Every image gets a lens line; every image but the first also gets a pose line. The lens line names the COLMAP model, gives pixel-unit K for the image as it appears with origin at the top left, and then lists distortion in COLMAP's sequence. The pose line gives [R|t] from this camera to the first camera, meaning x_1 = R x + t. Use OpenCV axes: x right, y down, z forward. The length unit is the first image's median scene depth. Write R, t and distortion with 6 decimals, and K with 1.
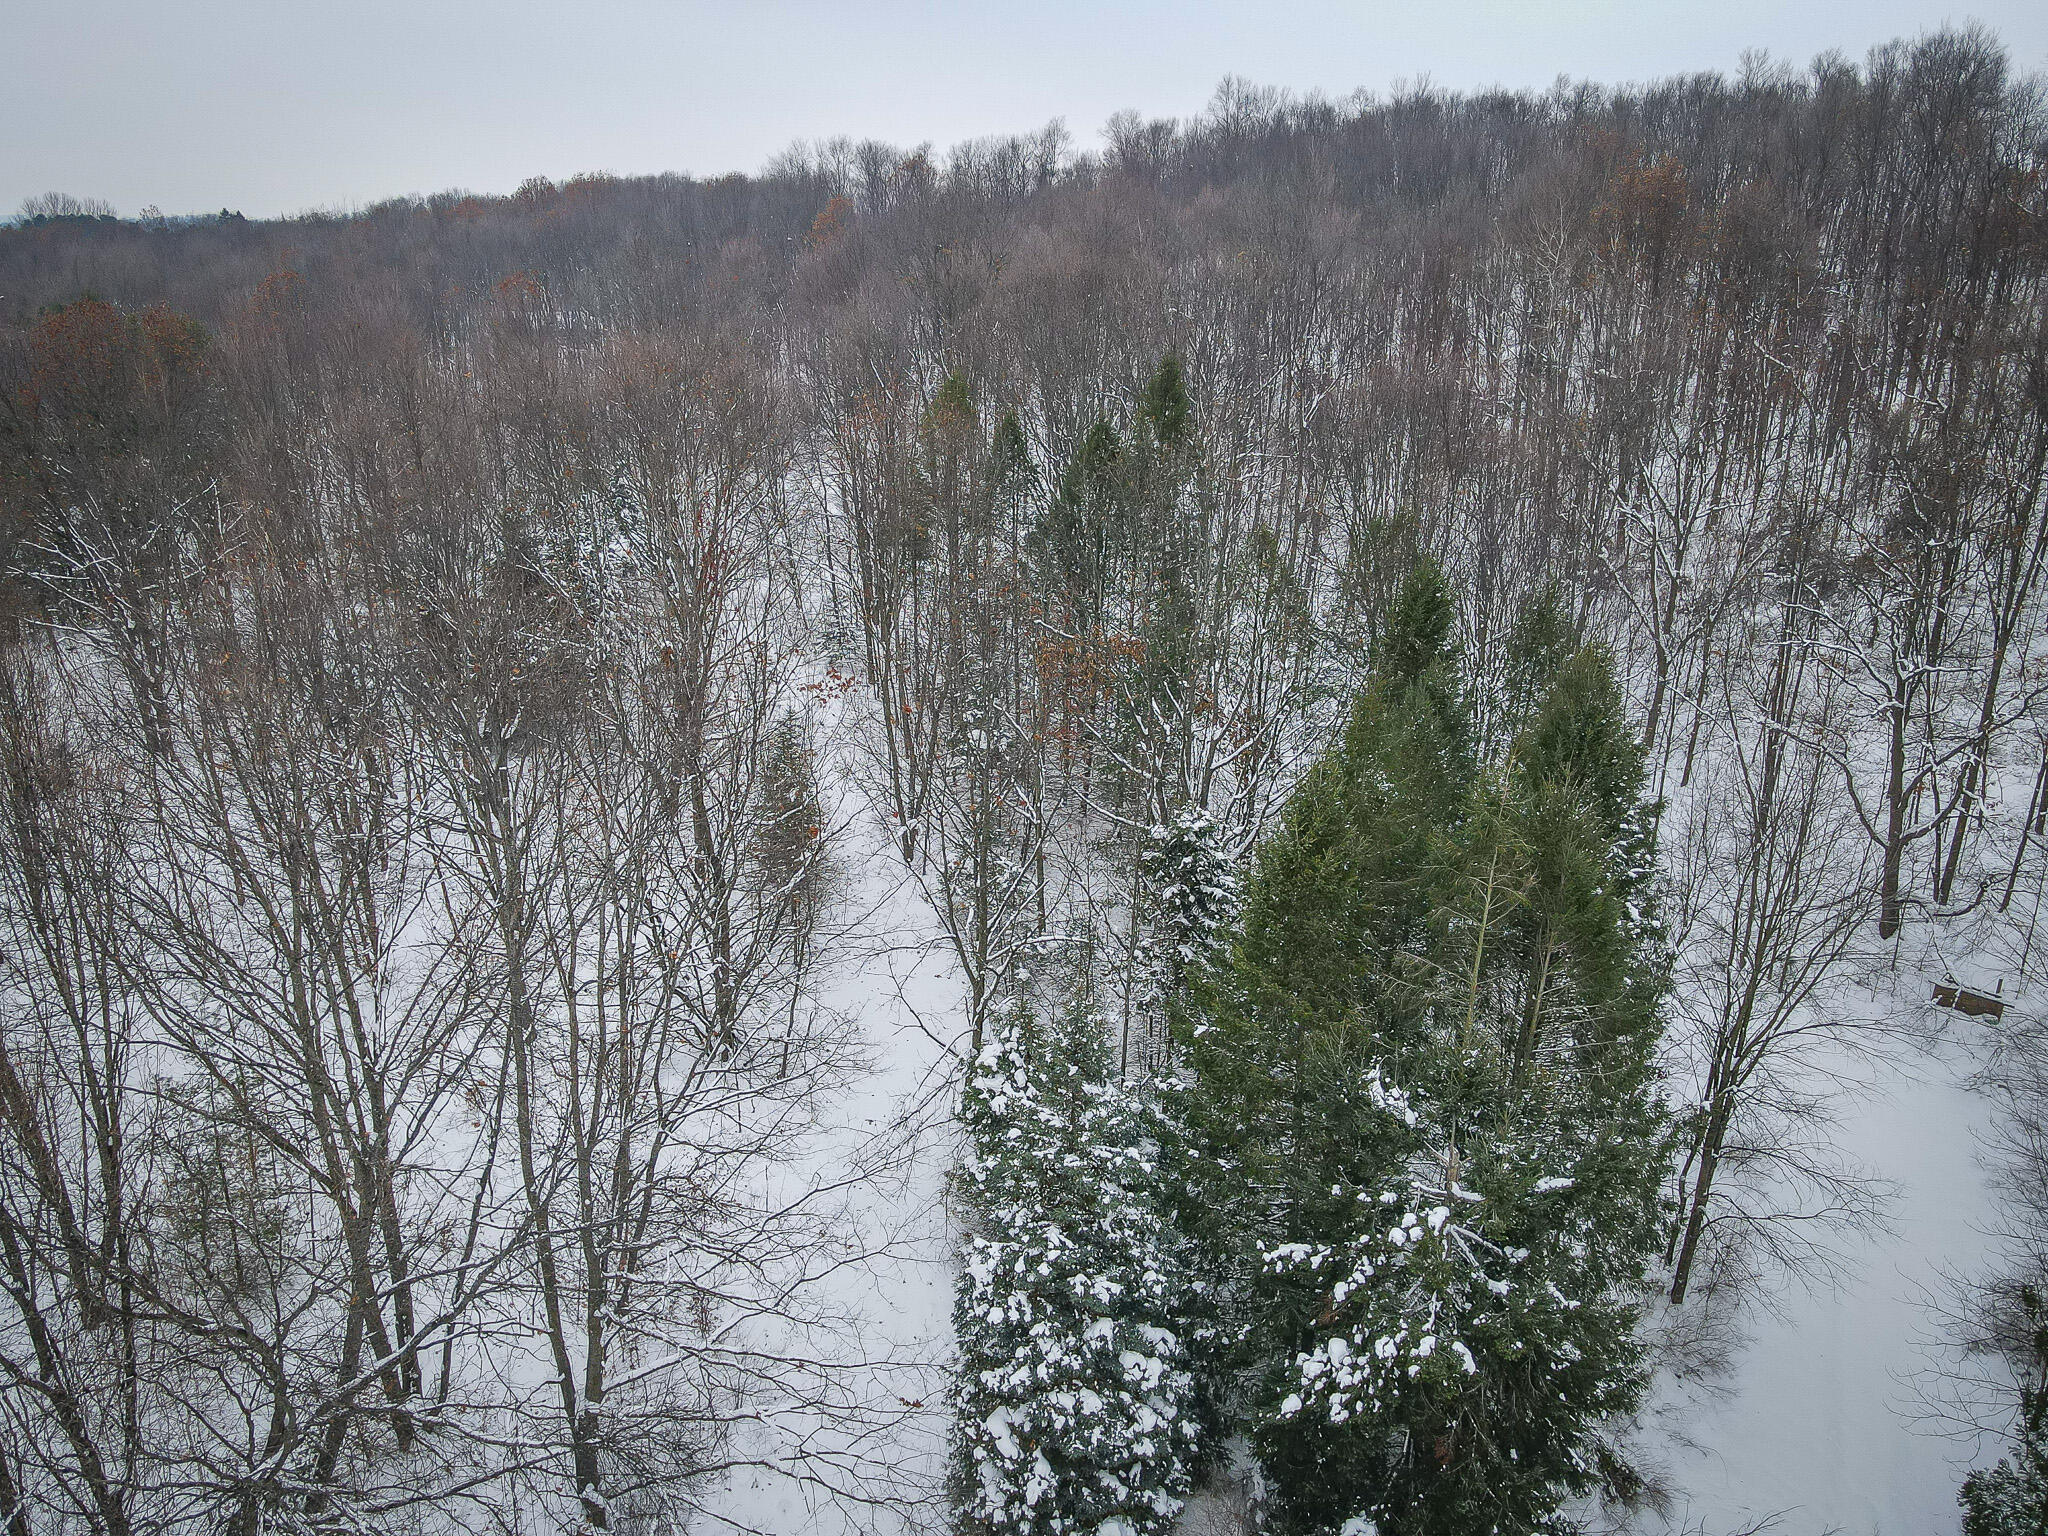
lens RADIAL K [[1423.1, 0, 1024.0], [0, 1423.1, 768.0], [0, 0, 1]] dist [0.005544, -0.001101]
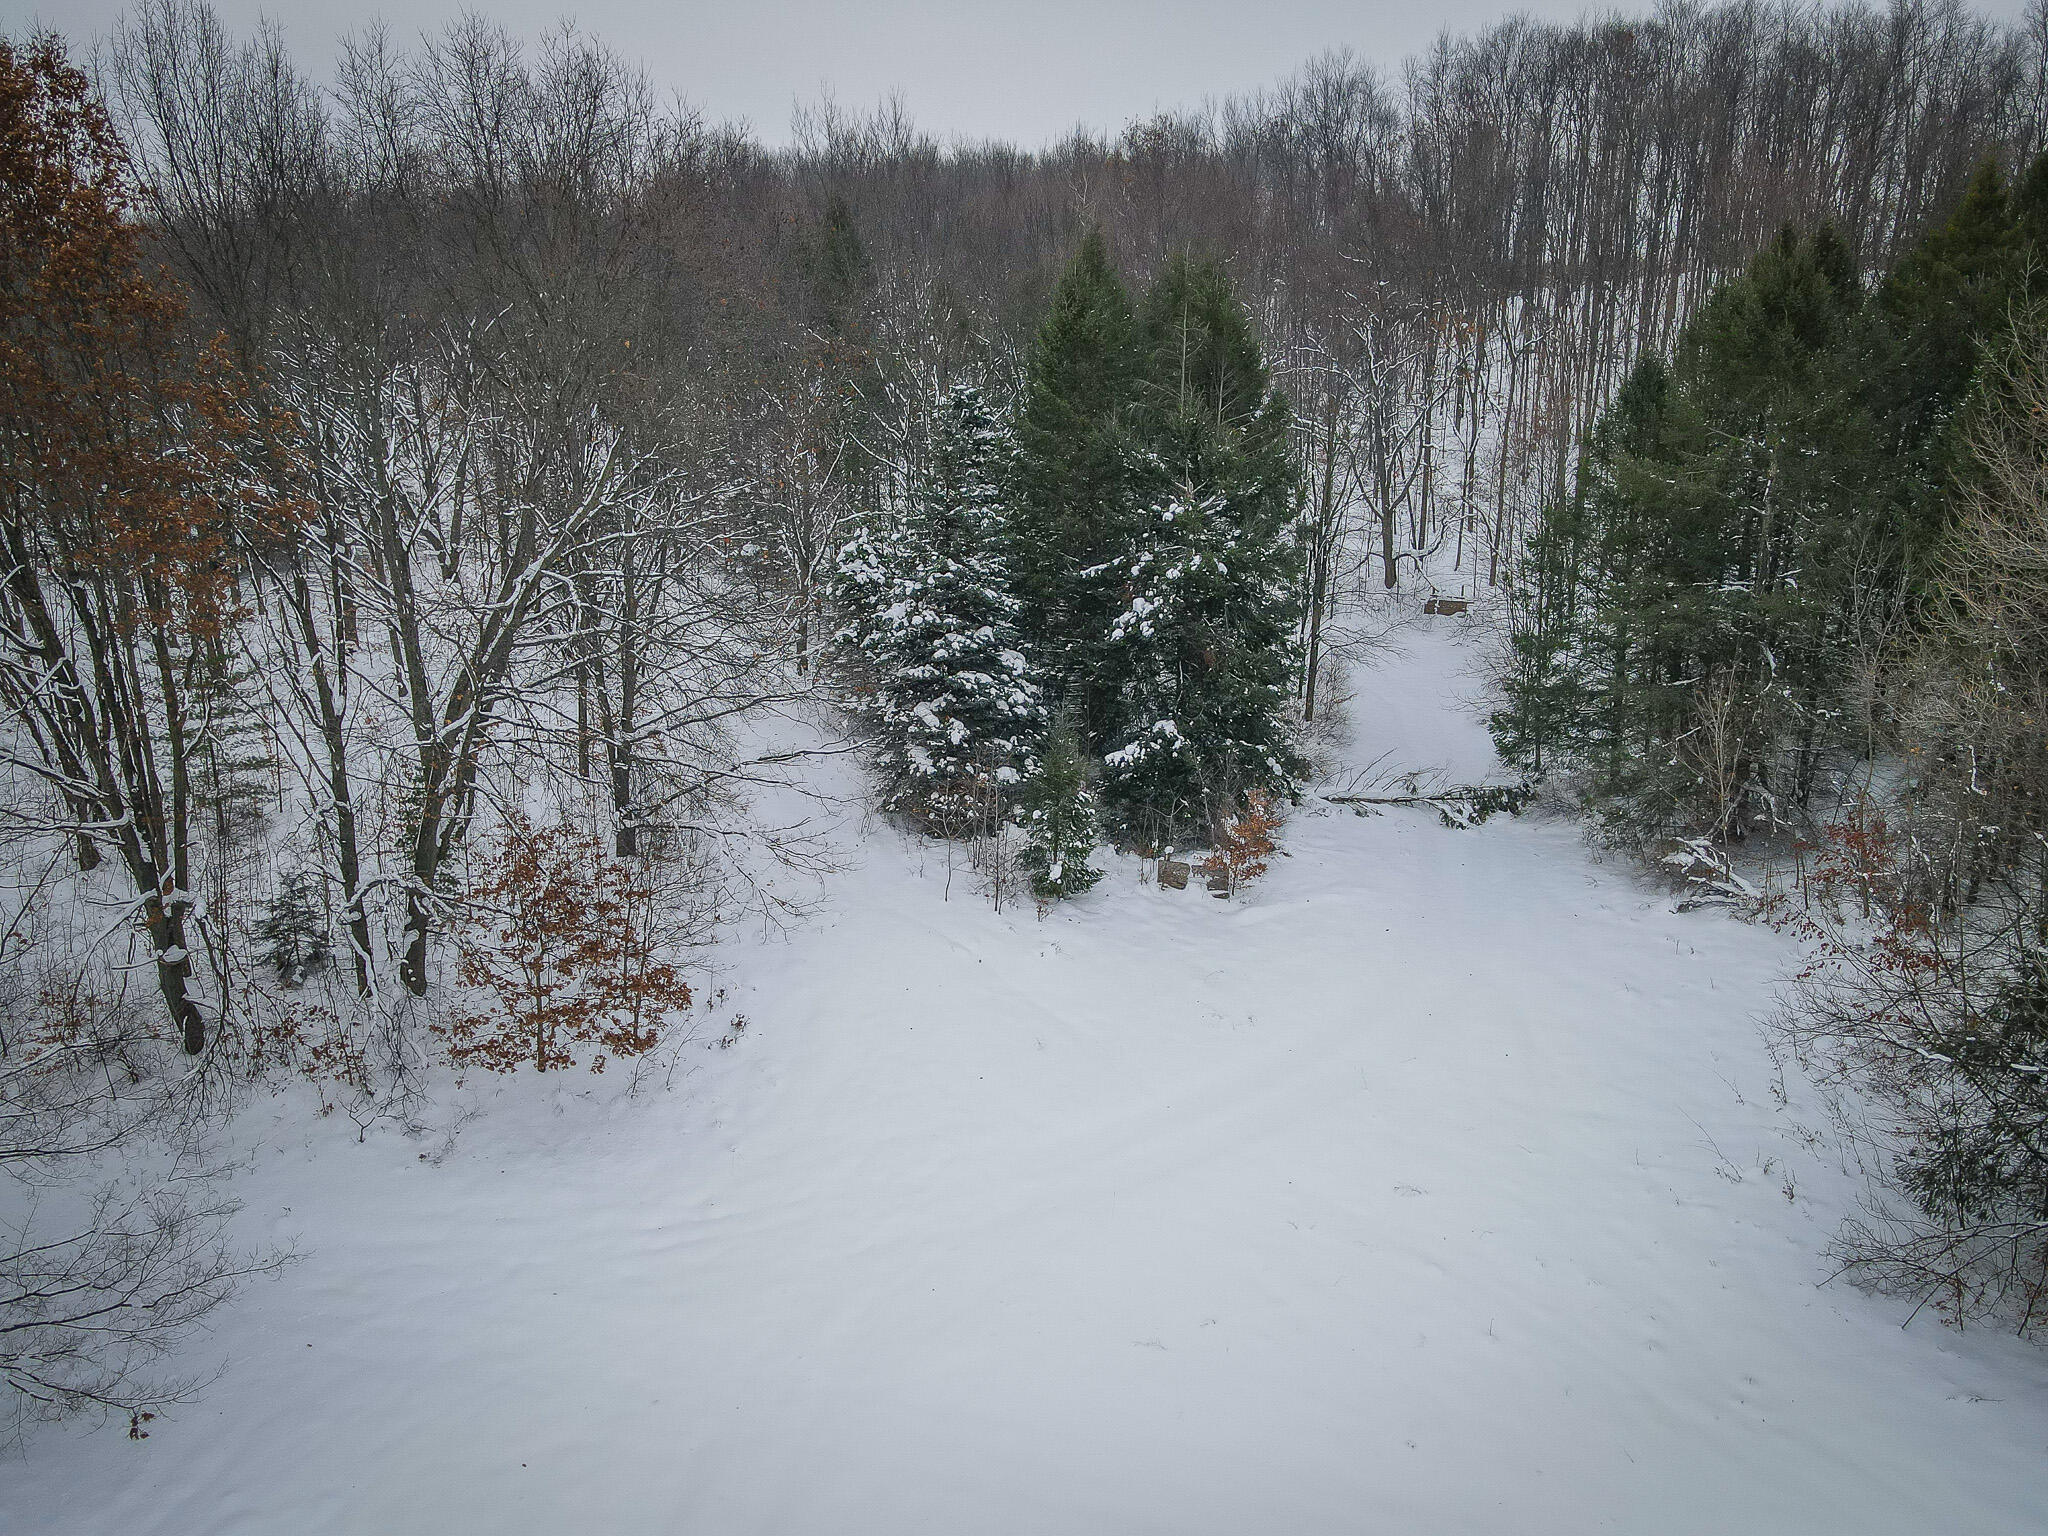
lens RADIAL K [[1423.1, 0, 1024.0], [0, 1423.1, 768.0], [0, 0, 1]] dist [0.005544, -0.001101]
pose [[0.946667, -0.106369, 0.304151, -0.375913], [0.118189, 0.992776, -0.020664, 0.570132], [-0.299756, 0.055510, 0.952400, -0.428511]]
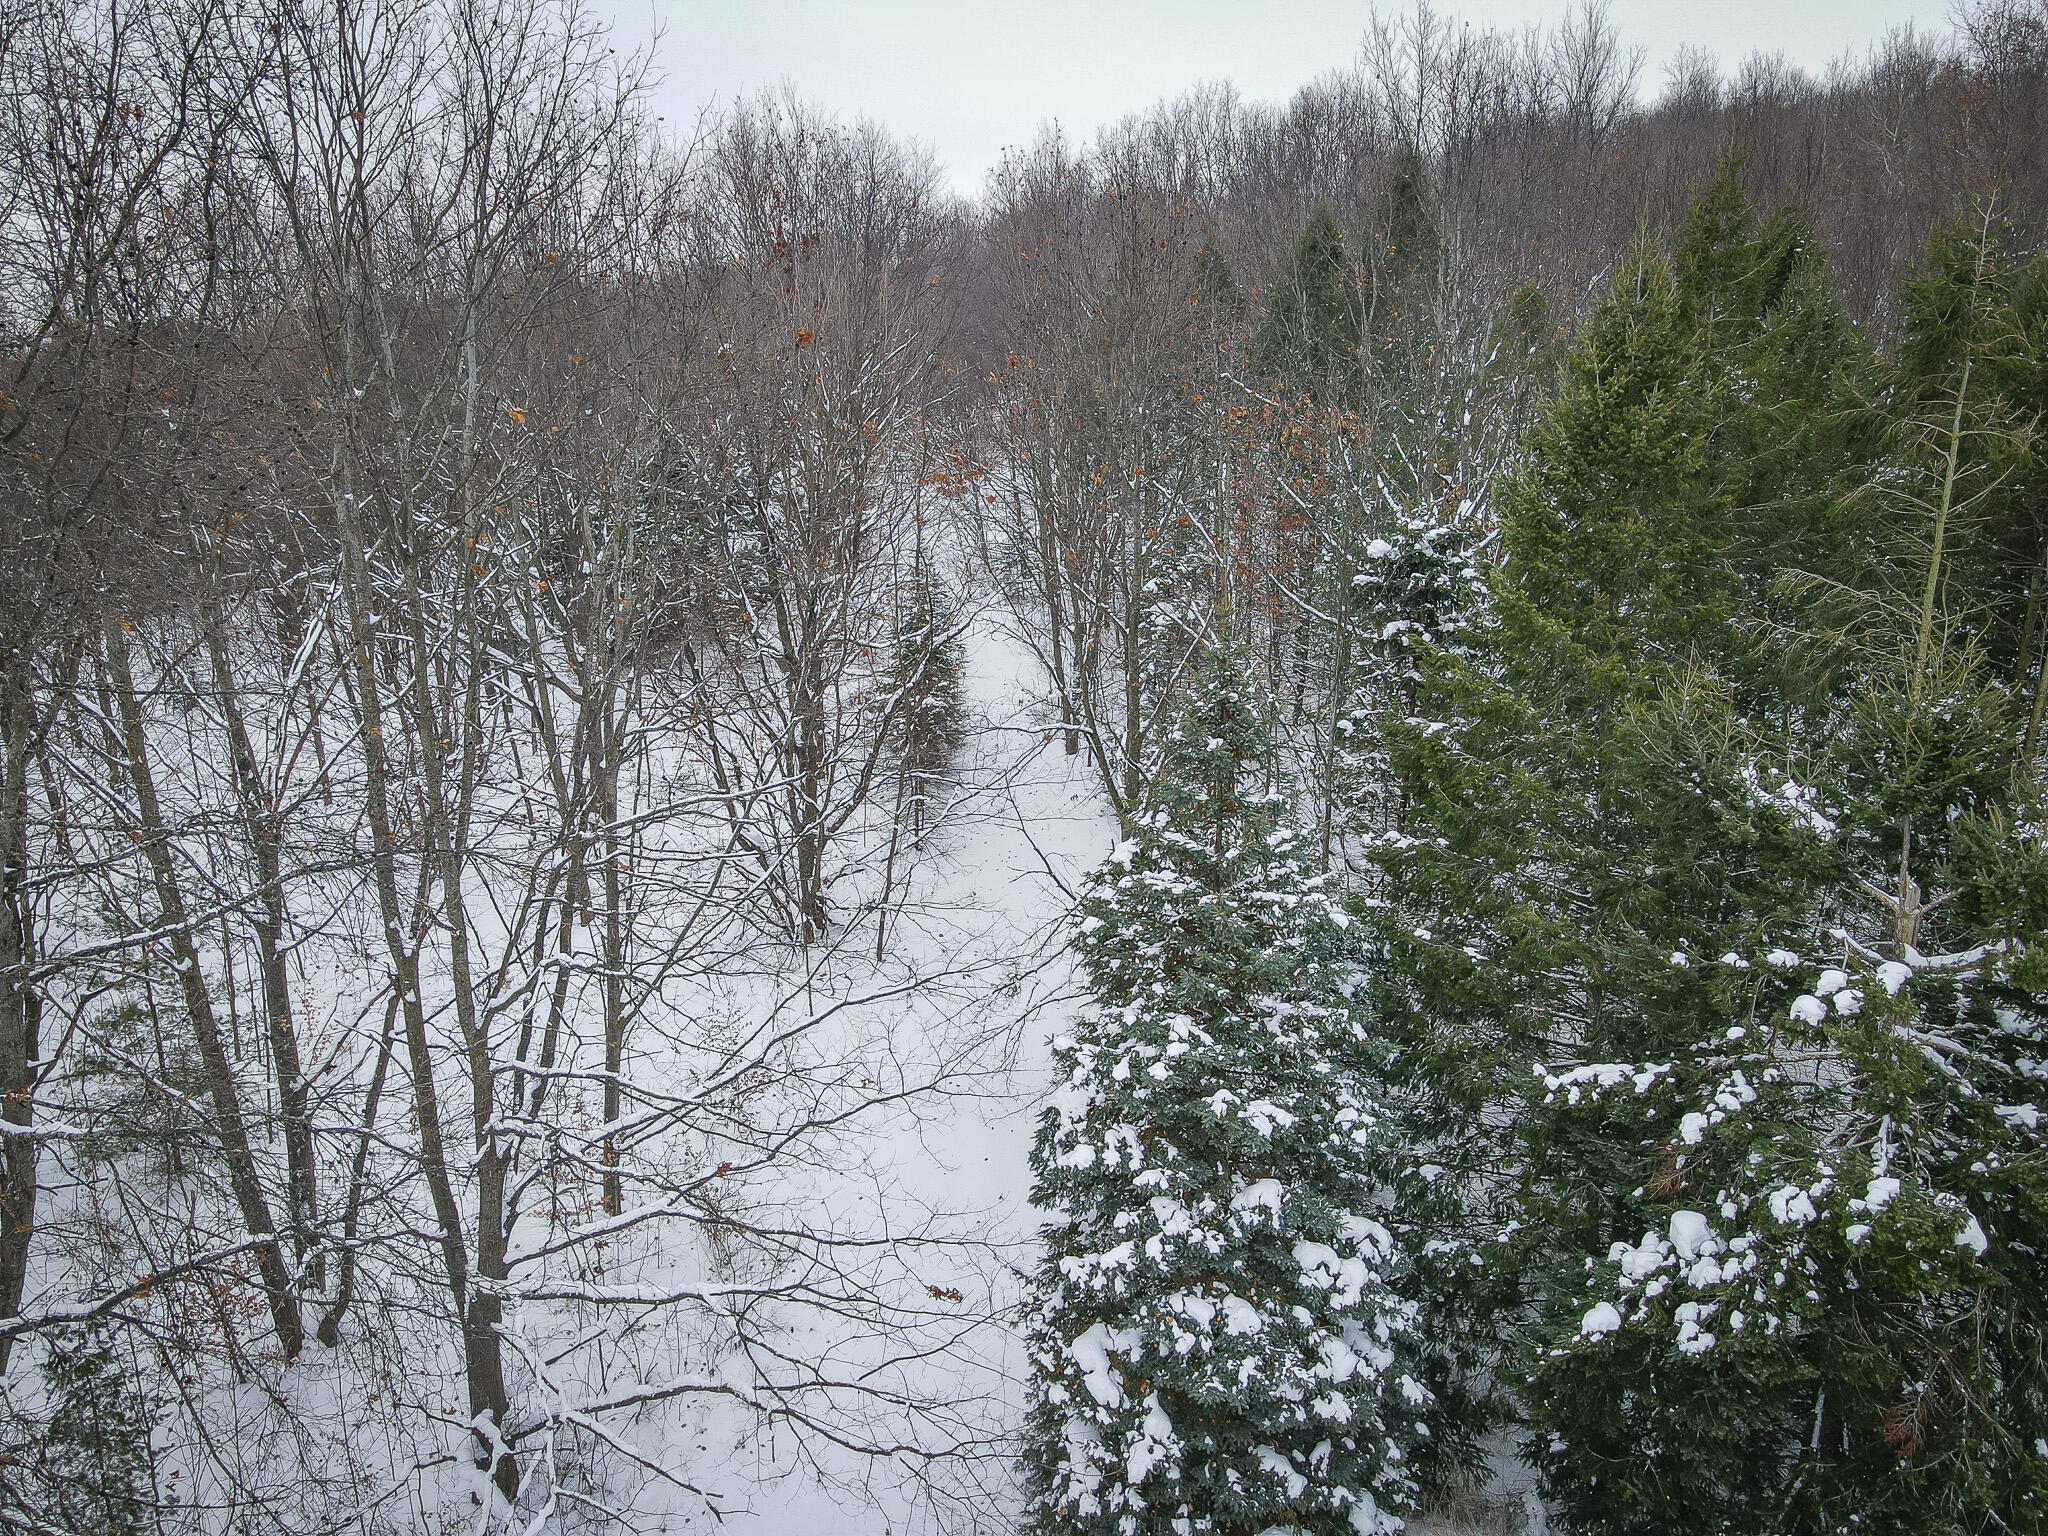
lens RADIAL K [[1469.8, 0, 1024.0], [0, 1469.8, 768.0], [0, 0, 1]] dist [0.000981, -0.000218]
pose [[0.986427, 0.011025, -0.163831, 0.054921], [-0.021143, 0.997966, -0.060143, 0.253781], [0.162834, 0.062790, 0.984653, 0.365905]]
